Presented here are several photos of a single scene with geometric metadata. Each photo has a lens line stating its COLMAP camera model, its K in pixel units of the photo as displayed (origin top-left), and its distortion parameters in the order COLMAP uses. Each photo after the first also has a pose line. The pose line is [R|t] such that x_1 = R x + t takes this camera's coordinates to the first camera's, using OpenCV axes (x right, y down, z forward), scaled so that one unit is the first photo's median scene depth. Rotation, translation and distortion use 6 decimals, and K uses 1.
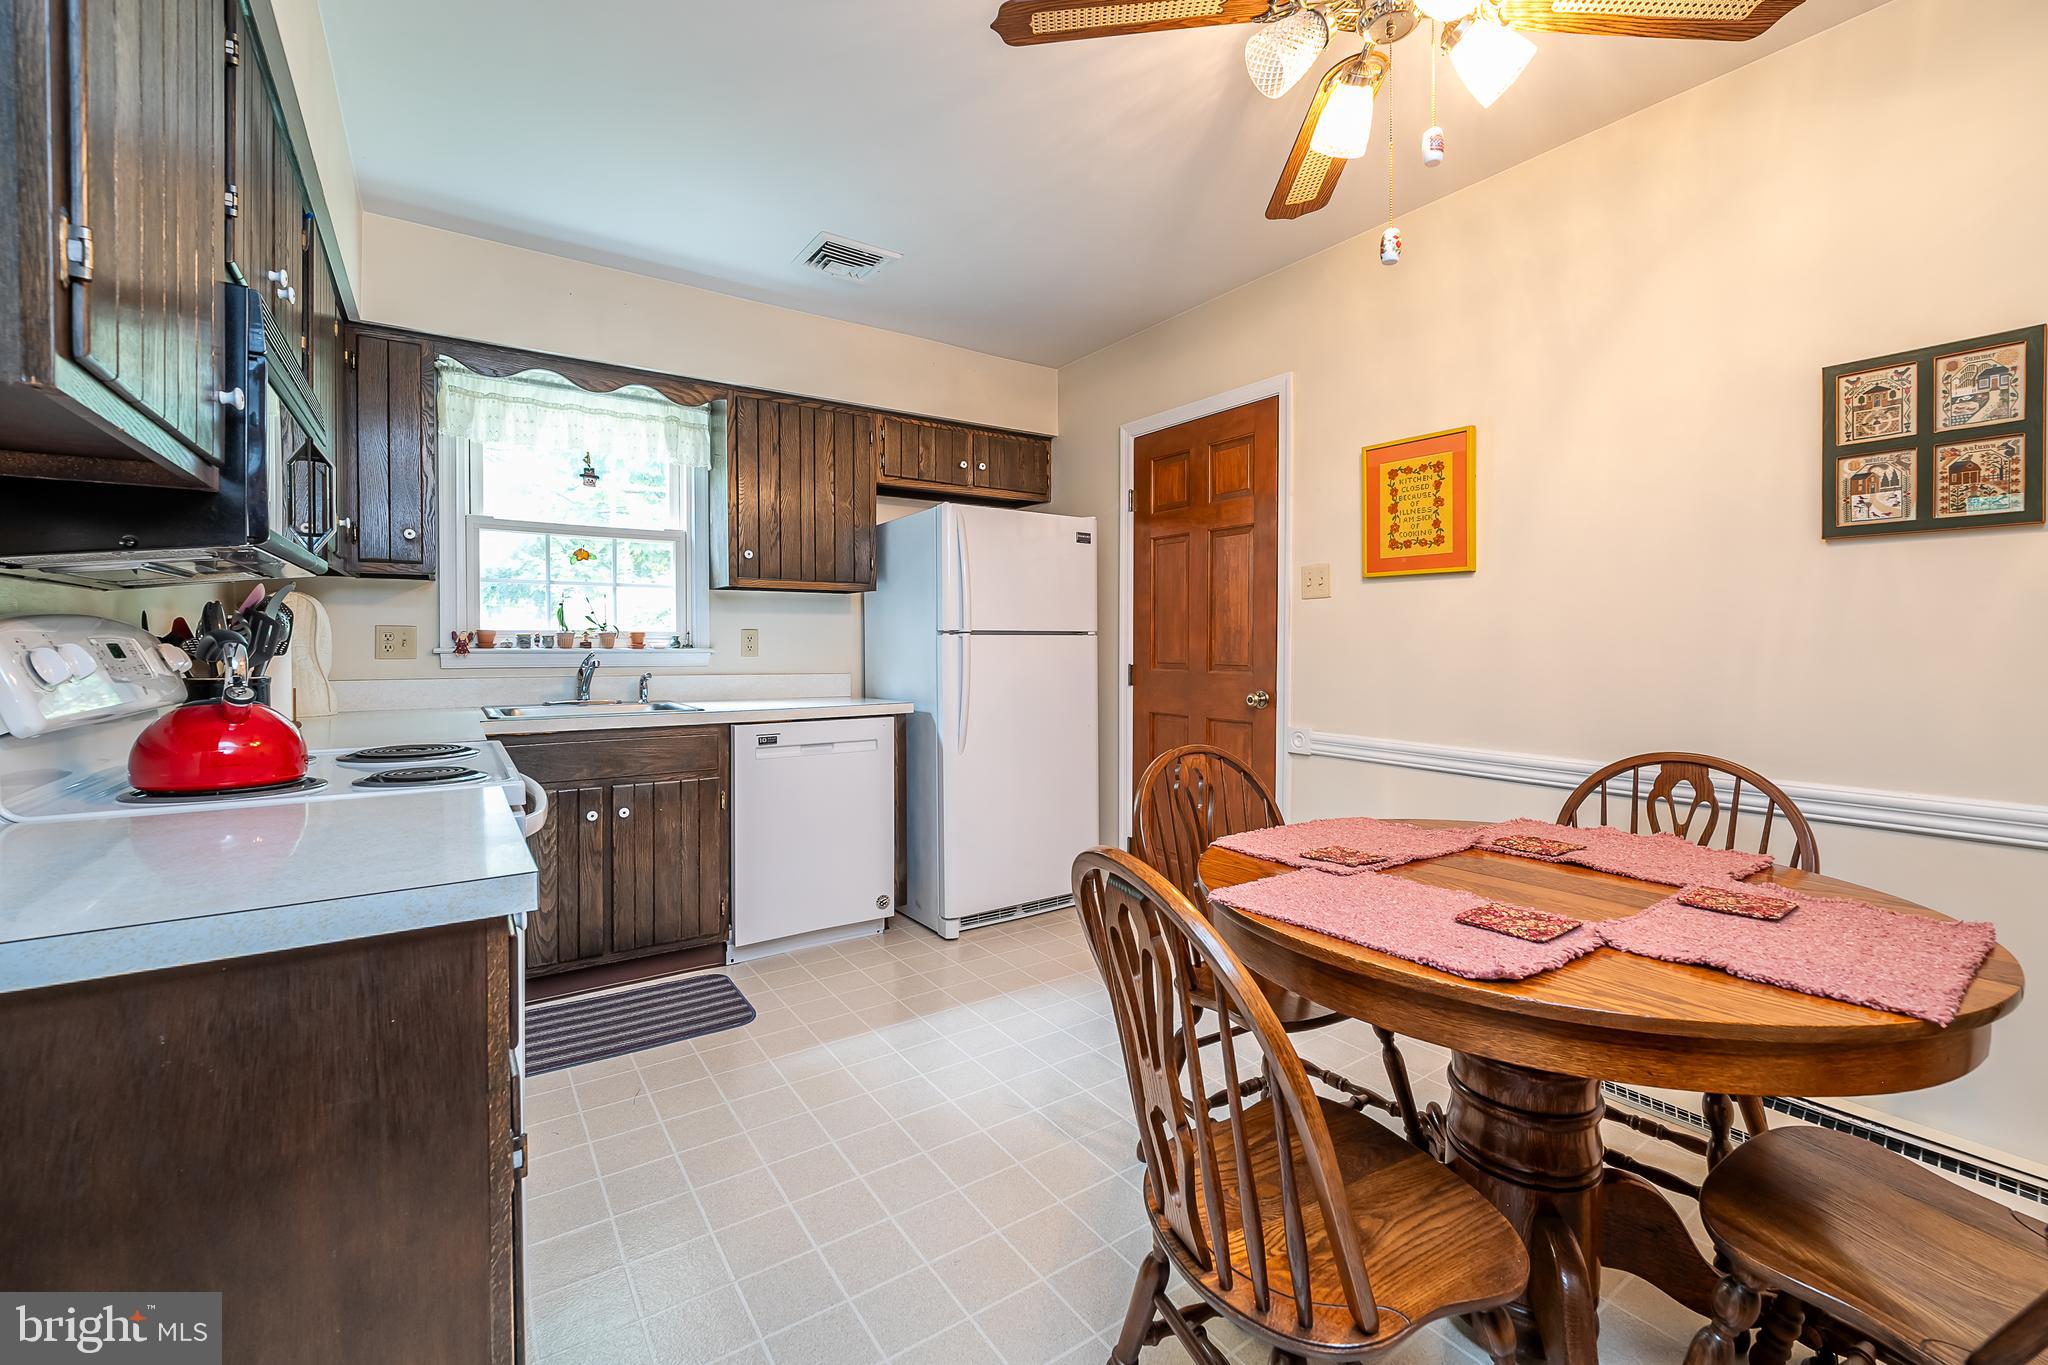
lens RADIAL K [[862.0, 0, 1031.9], [0, 862.0, 648.8], [0, 0, 1]] dist [-0.002985, -0.000439]
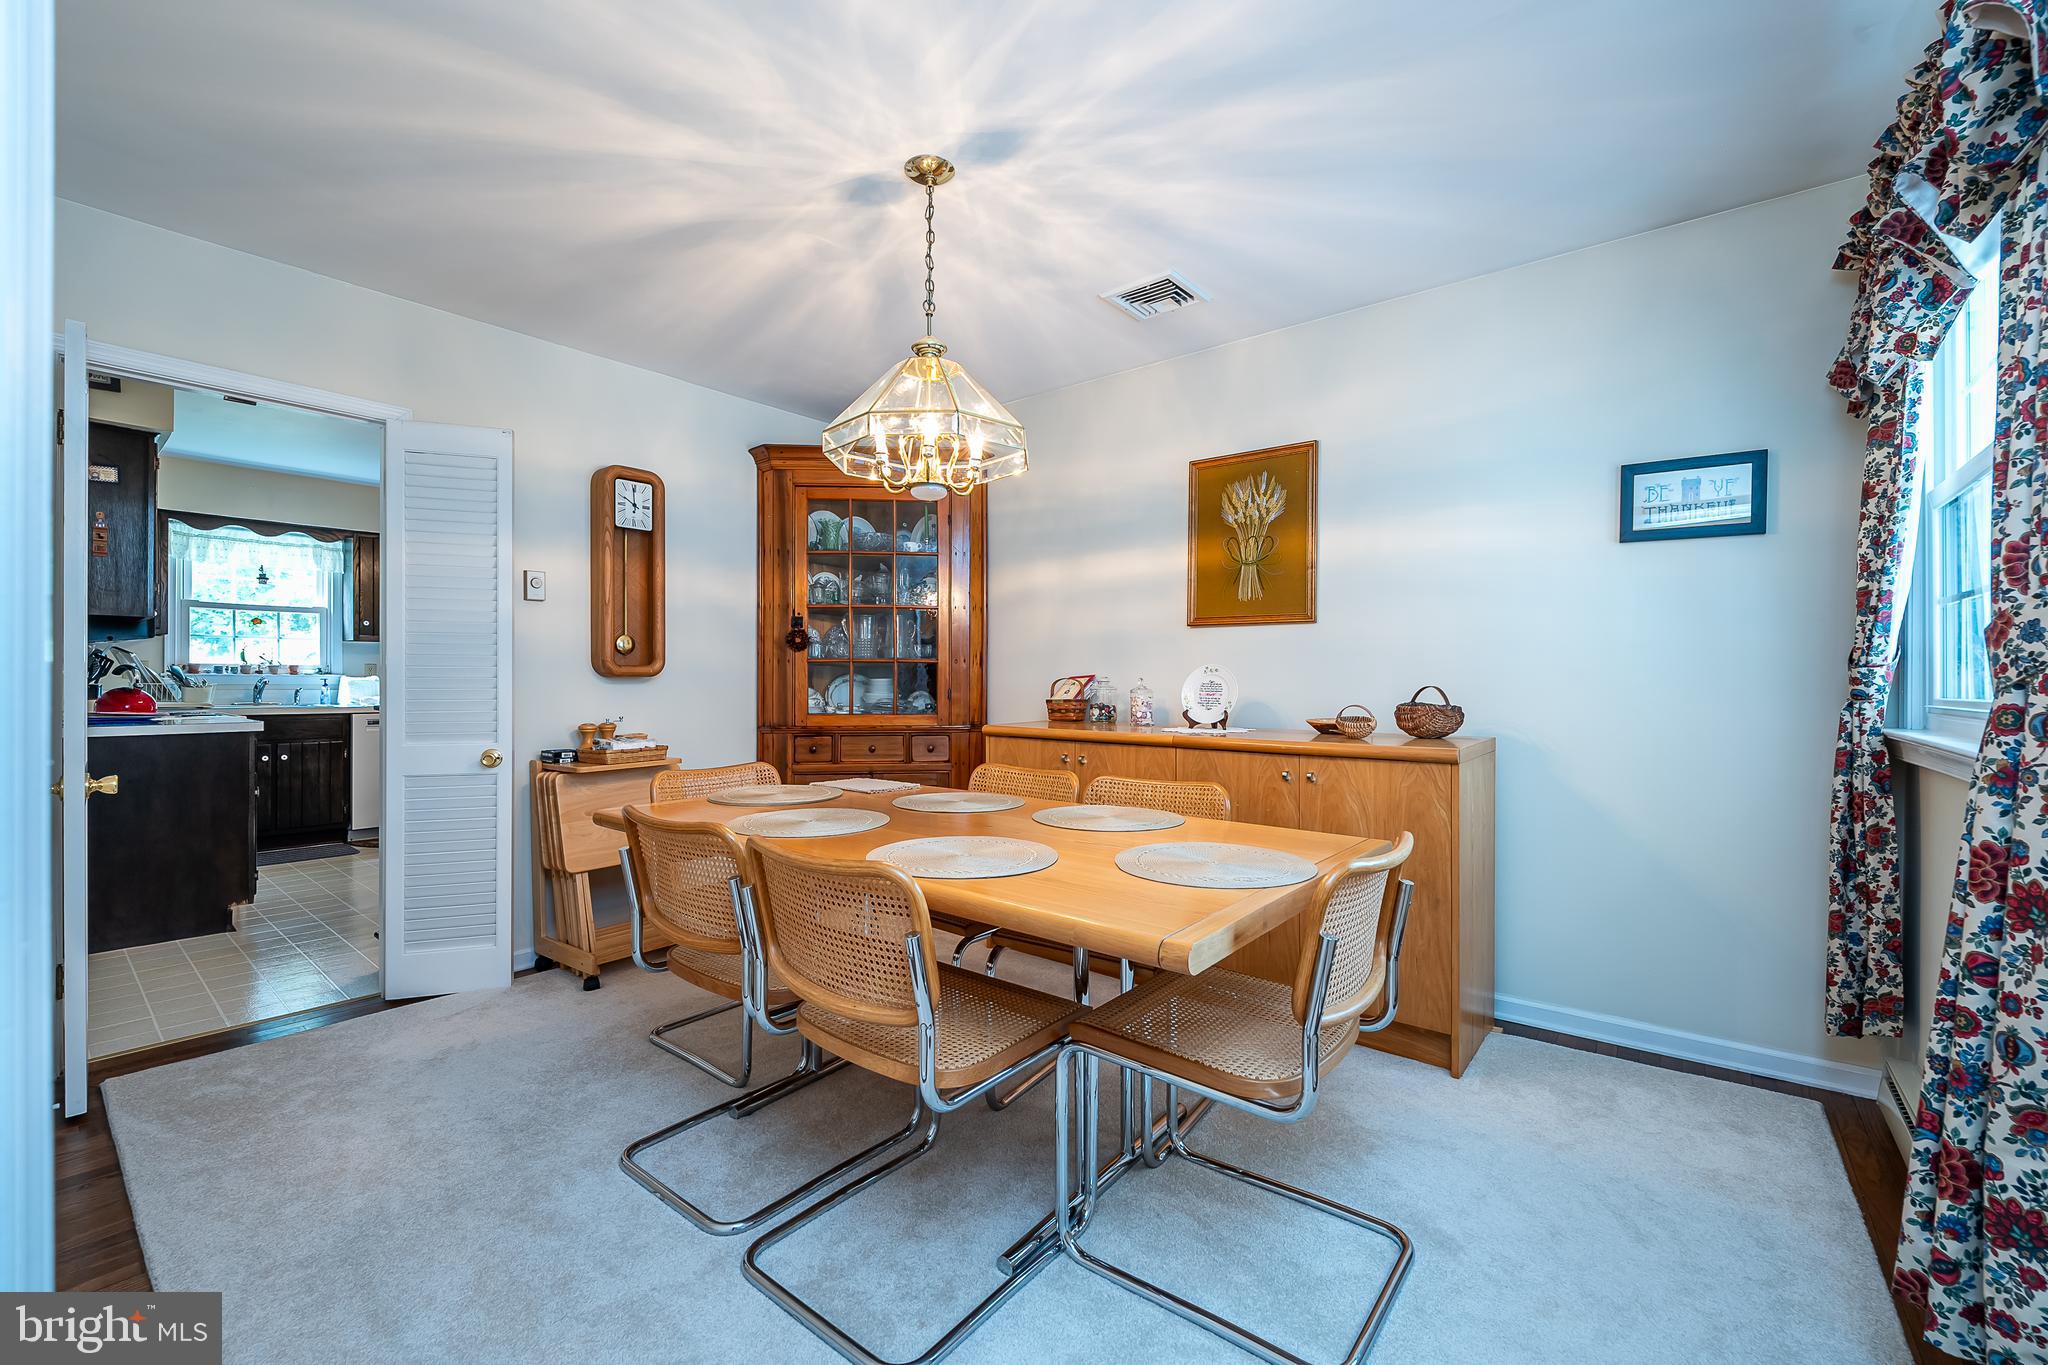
lens RADIAL K [[862.0, 0, 1023.0], [0, 862.0, 680.3], [0, 0, 1]] dist [-0.002985, -0.000439]
pose [[0.962448, 0.006702, 0.271385, 0.538672], [-0.005053, 0.999964, -0.006775, 0.016932], [-0.271420, 0.005149, 0.962447, -1.179655]]
